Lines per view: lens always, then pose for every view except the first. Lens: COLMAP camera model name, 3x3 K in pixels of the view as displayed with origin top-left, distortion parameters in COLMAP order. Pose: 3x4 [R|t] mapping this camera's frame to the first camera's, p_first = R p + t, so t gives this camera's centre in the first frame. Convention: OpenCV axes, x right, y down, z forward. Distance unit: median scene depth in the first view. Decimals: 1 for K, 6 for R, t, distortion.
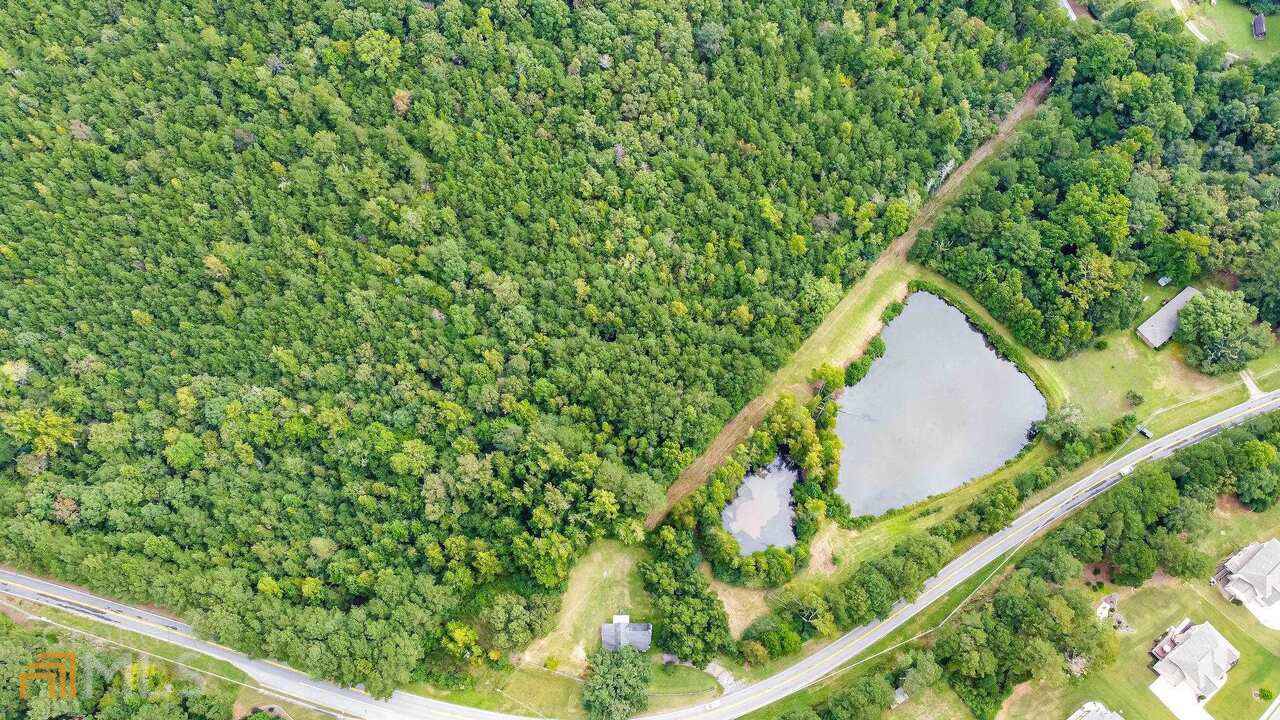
lens RADIAL K [[969.7, 0, 641.2], [0, 969.7, 360.0], [0, 0, 1]] dist [0.000927, 0.001648]
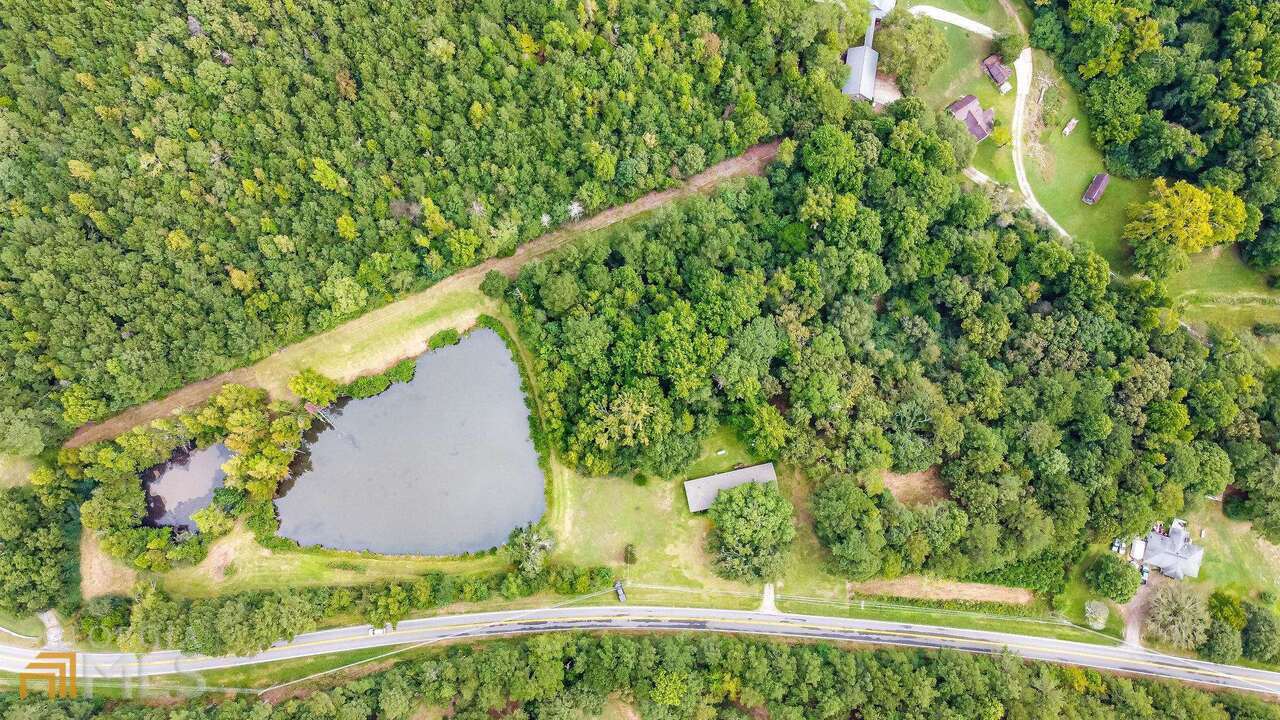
lens RADIAL K [[969.7, 0, 637.5], [0, 969.7, 353.7], [0, 0, 1]] dist [0.000927, 0.001648]
pose [[0.907056, 0.420388, -0.022862, 0.448576], [-0.398910, 0.875539, 0.272586, -0.346145], [0.134609, -0.238131, 0.961860, 0.209047]]
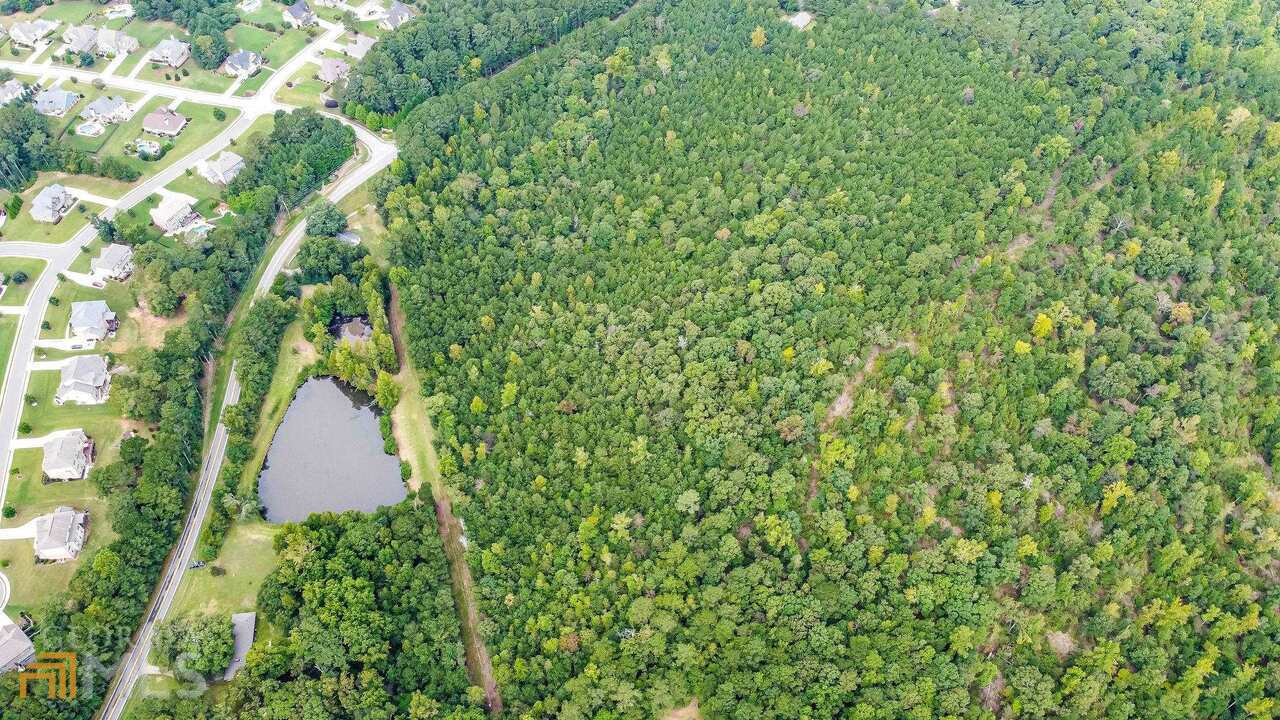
lens RADIAL K [[969.7, 0, 639.7], [0, 969.7, 355.4], [0, 0, 1]] dist [0.000927, 0.001648]
pose [[-0.492618, 0.688495, -0.532262, 0.690351], [-0.811306, -0.142082, 0.567093, -1.007296], [0.314816, 0.711188, 0.628572, 0.210155]]
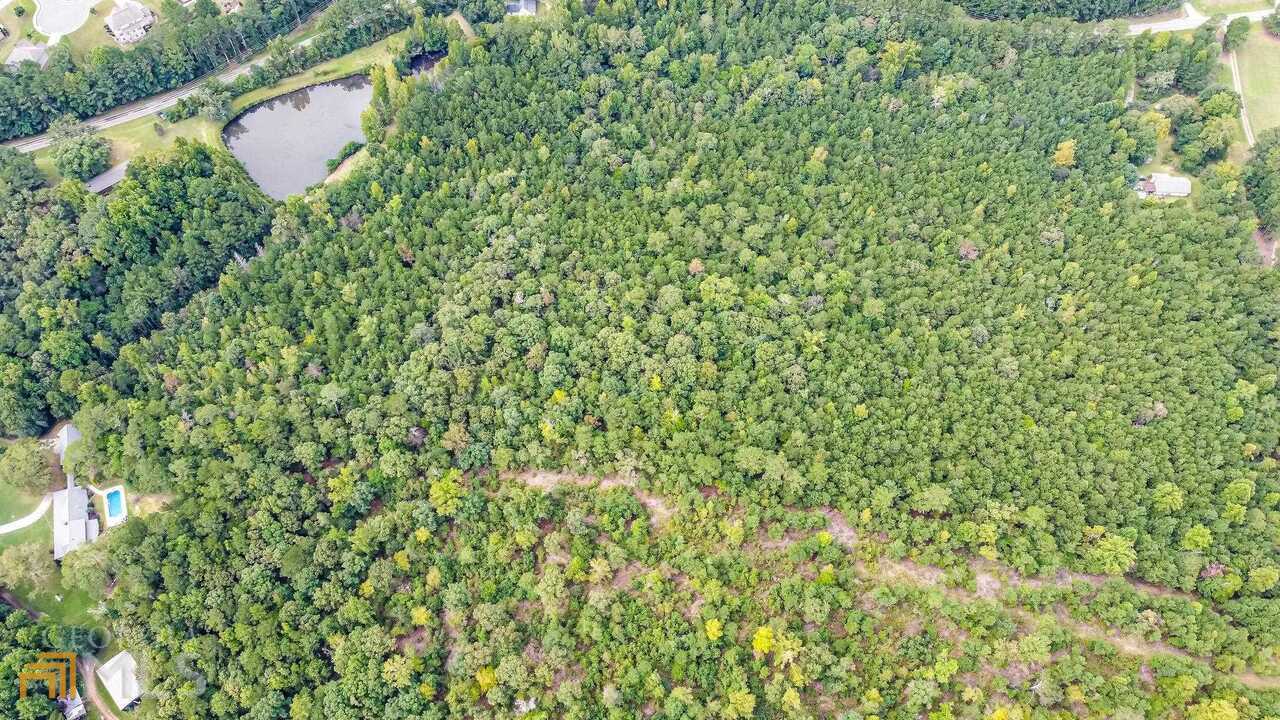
lens RADIAL K [[969.7, 0, 635.1], [0, 969.7, 358.1], [0, 0, 1]] dist [0.000927, 0.001648]
pose [[-0.999593, 0.028307, -0.003520, -0.173661], [-0.021085, -0.650106, 0.759551, -1.244977], [0.019212, 0.759316, 0.650439, 0.333048]]
